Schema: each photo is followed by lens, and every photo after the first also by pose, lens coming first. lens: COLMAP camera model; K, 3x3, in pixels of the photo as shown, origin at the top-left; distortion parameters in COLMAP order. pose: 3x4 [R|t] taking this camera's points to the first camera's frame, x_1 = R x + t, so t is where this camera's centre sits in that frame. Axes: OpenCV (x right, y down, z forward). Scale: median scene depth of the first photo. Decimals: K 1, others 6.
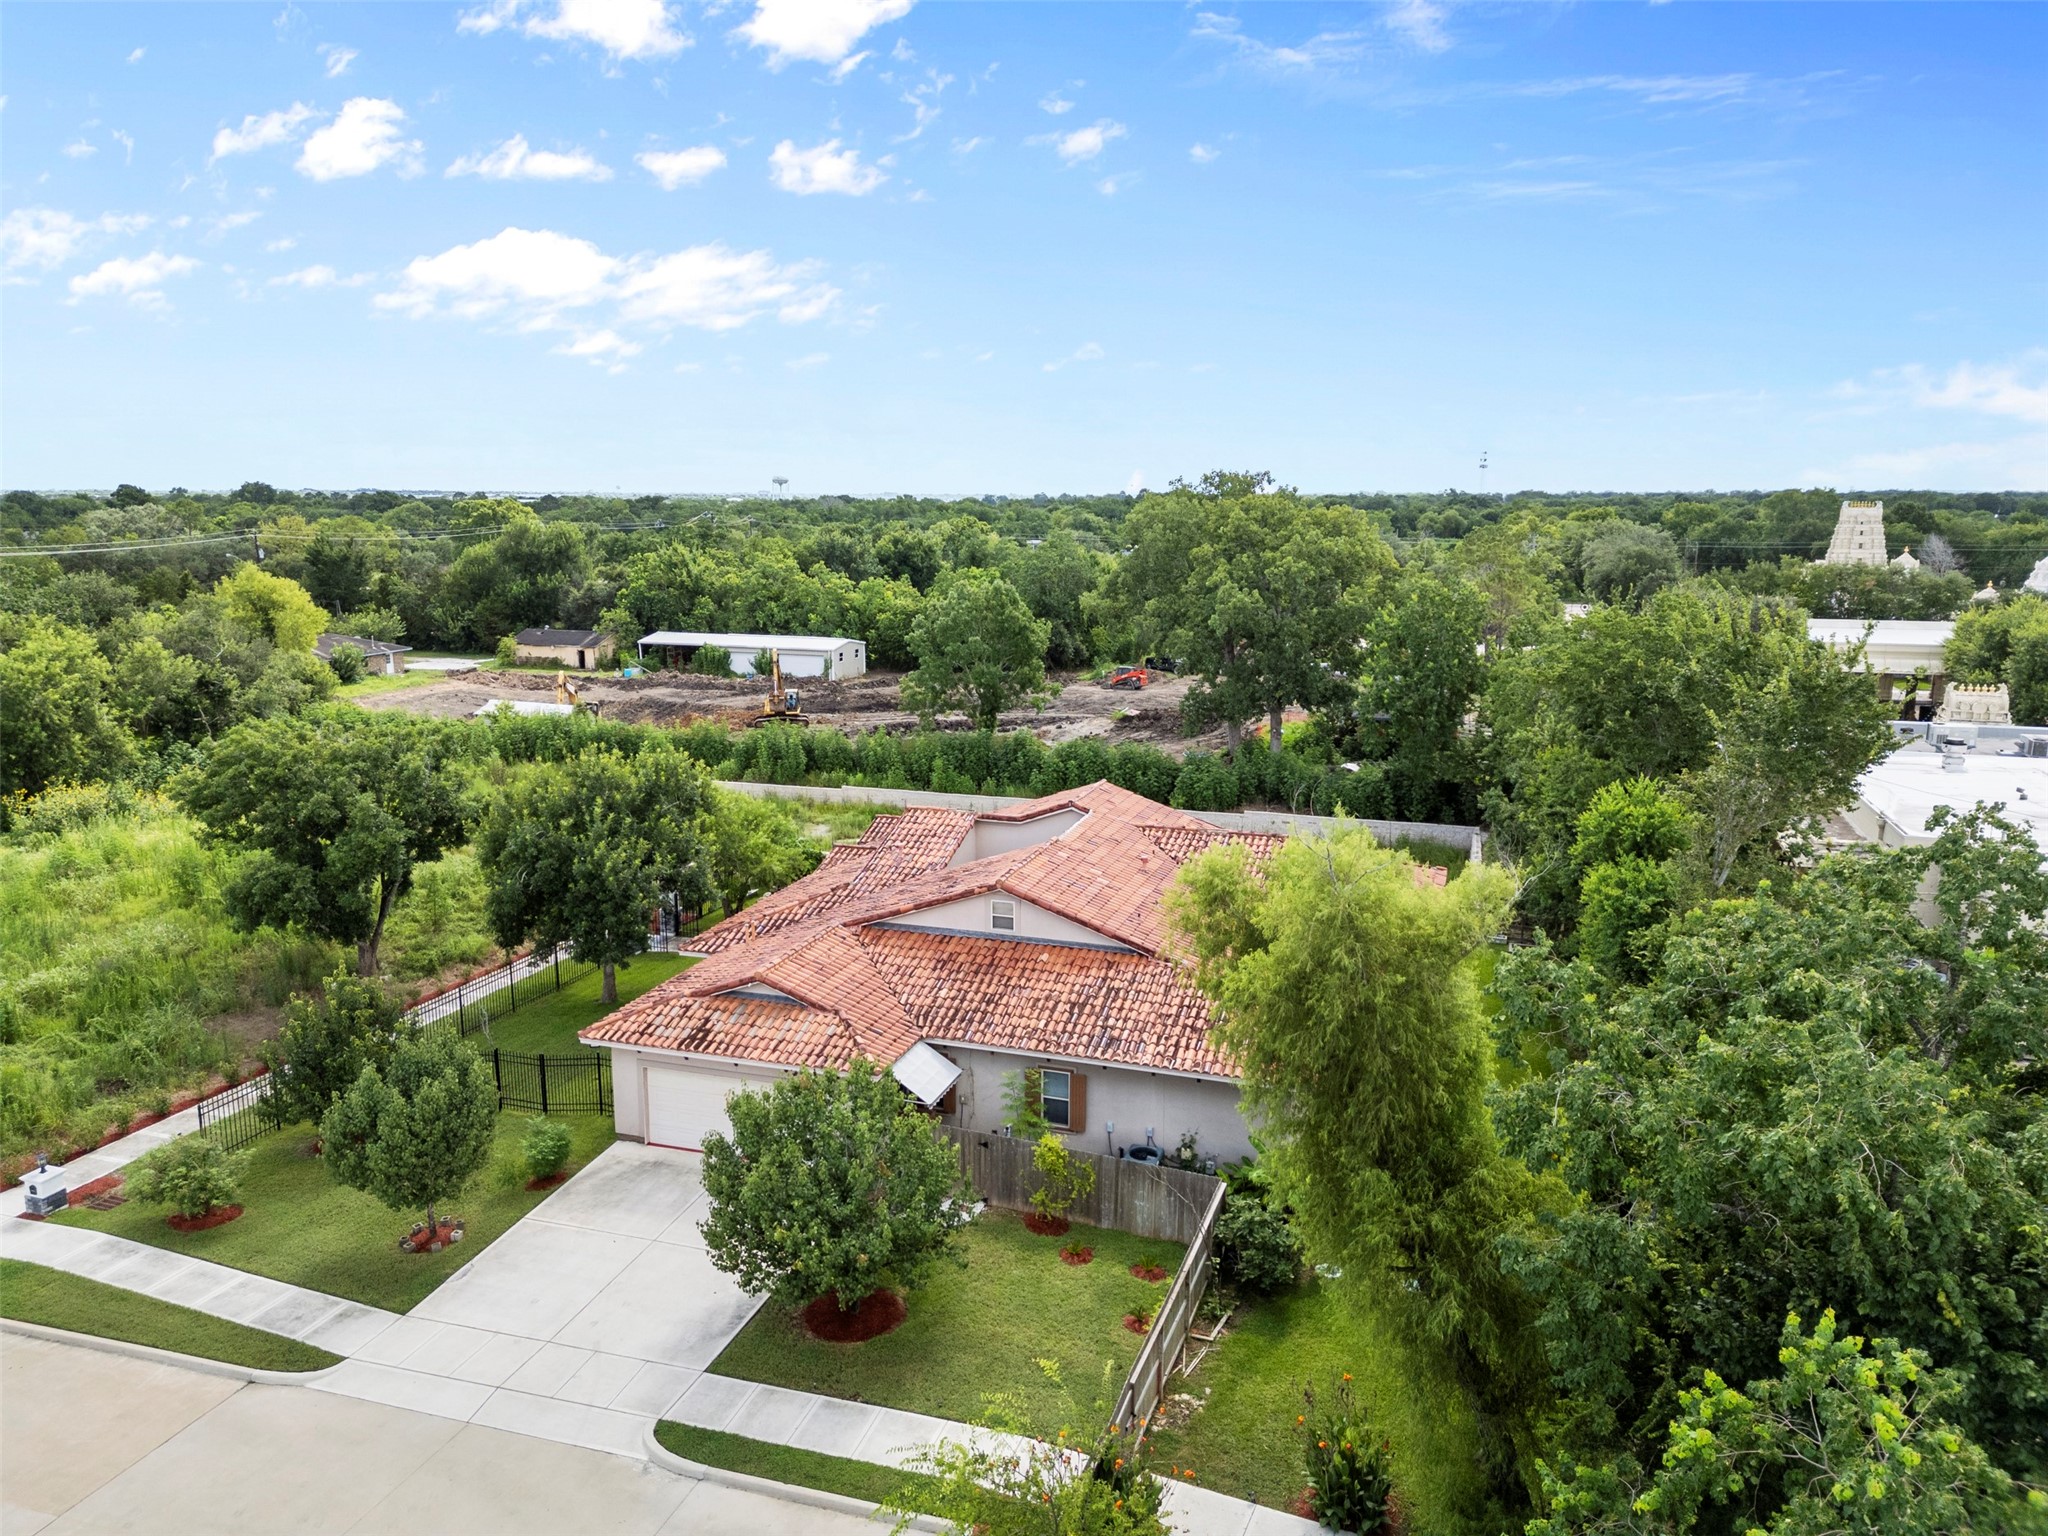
lens RADIAL K [[1456.3, 0, 1024.0], [0, 1456.3, 768.0], [0, 0, 1]] dist [0.012374, 0.001558]
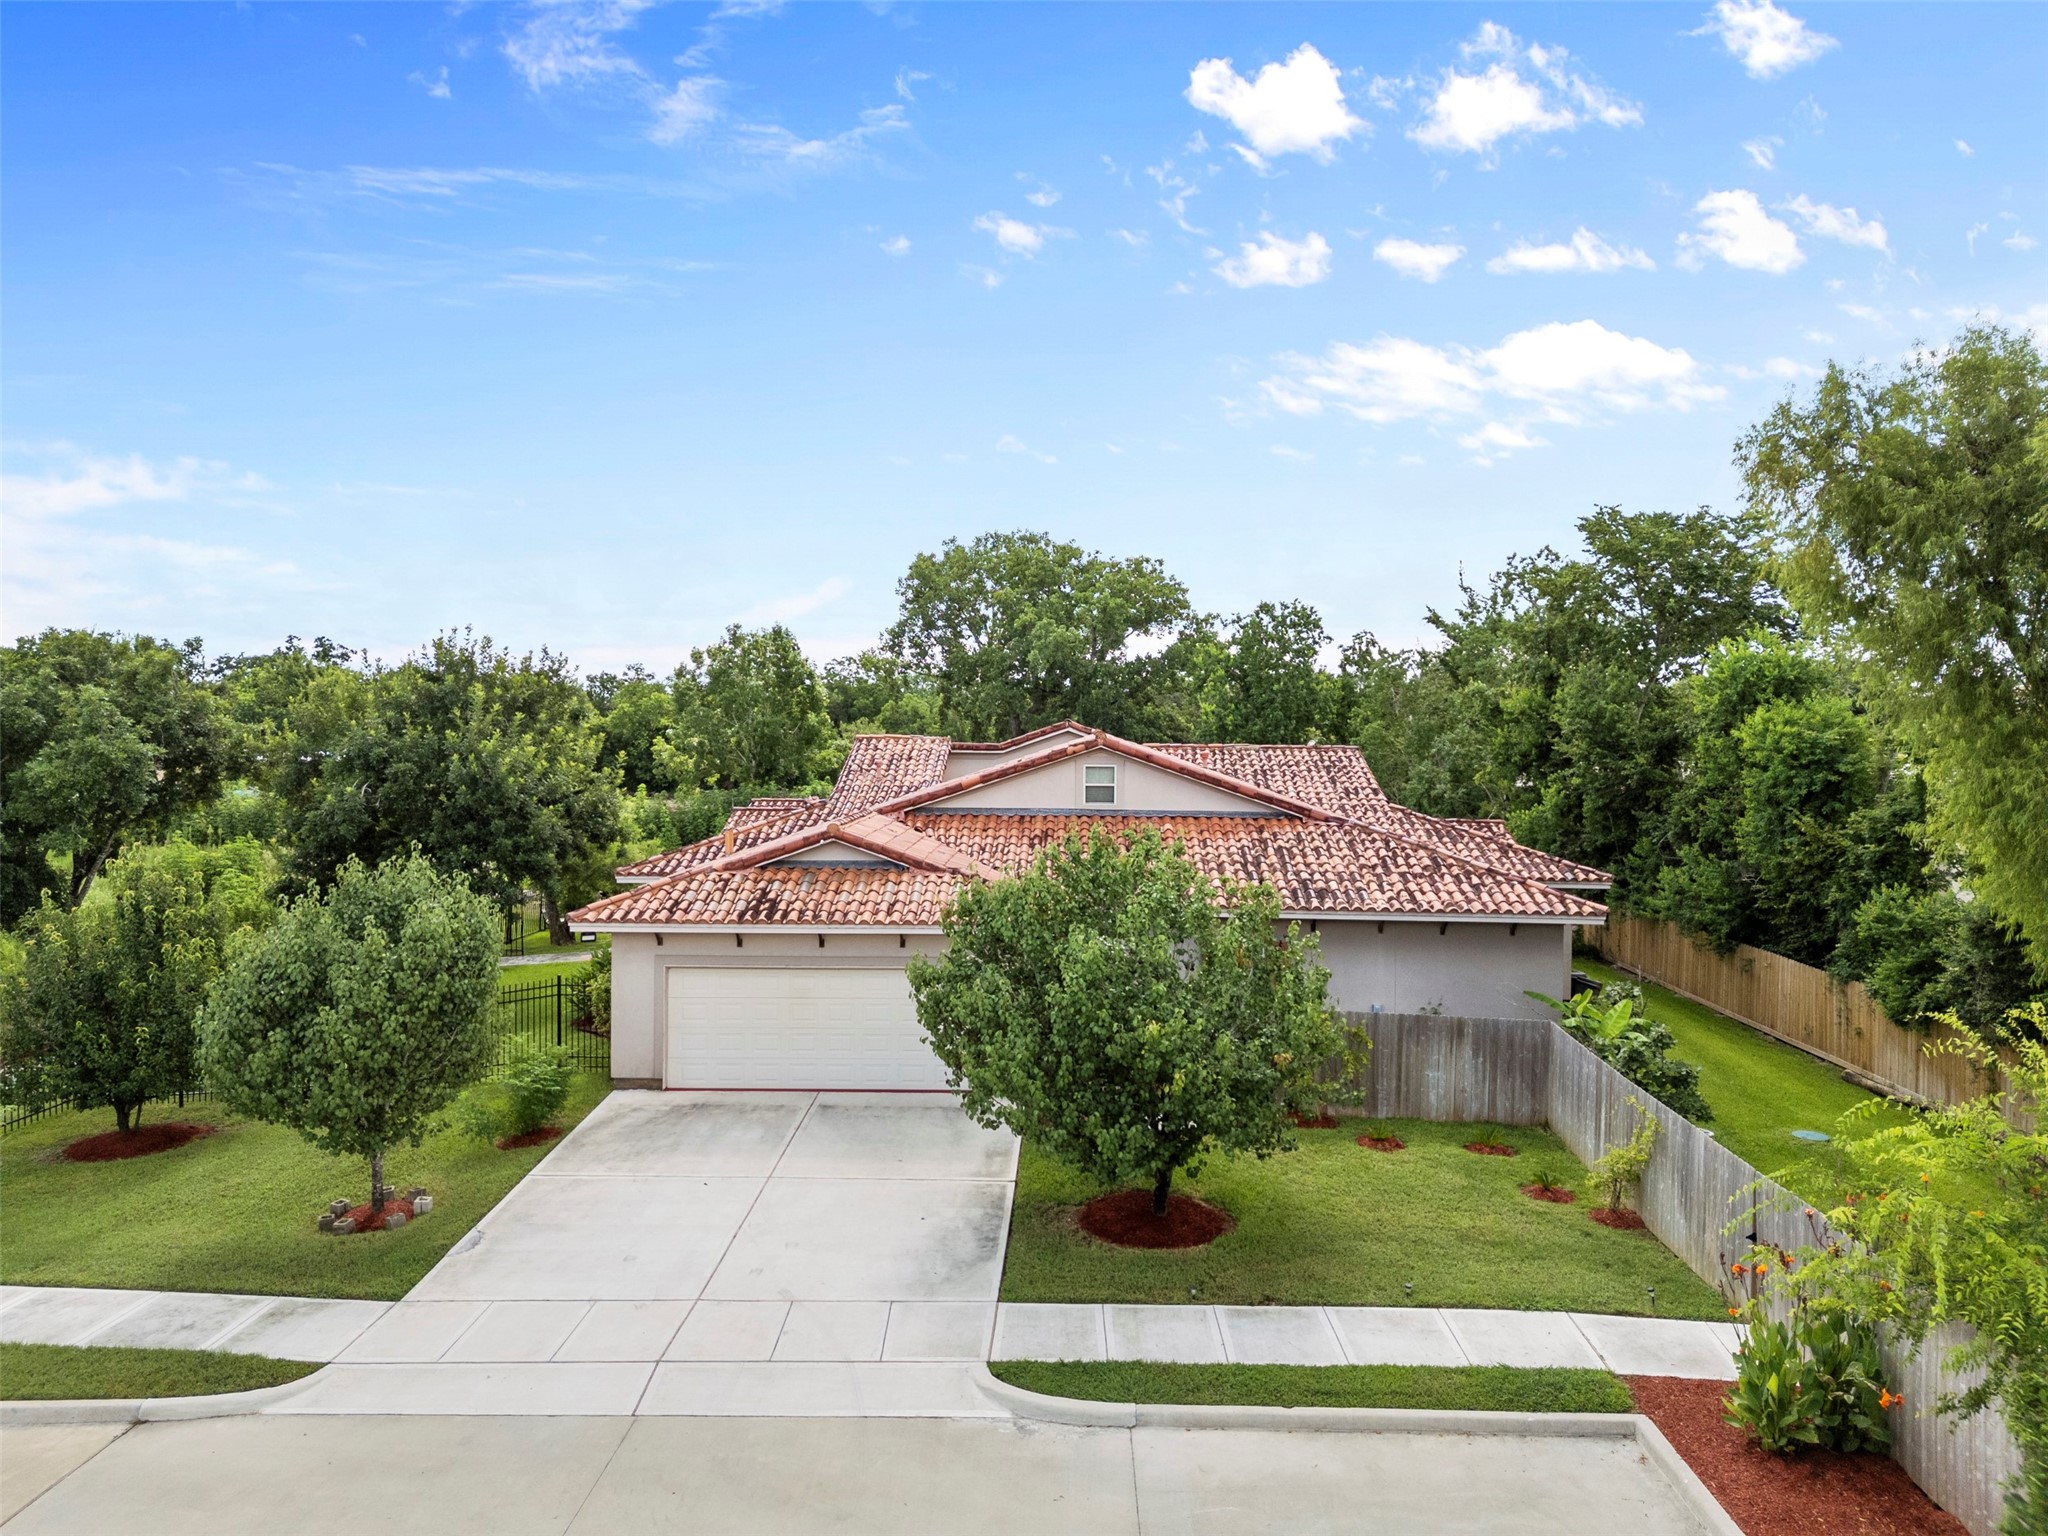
lens RADIAL K [[1456.3, 0, 1024.0], [0, 1456.3, 768.0], [0, 0, 1]] dist [0.012374, 0.001558]
pose [[0.956021, 0.002605, 0.293287, -0.333427], [0.043655, 0.987558, -0.151072, 0.247818], [-0.290032, 0.157231, 0.944013, 0.340160]]
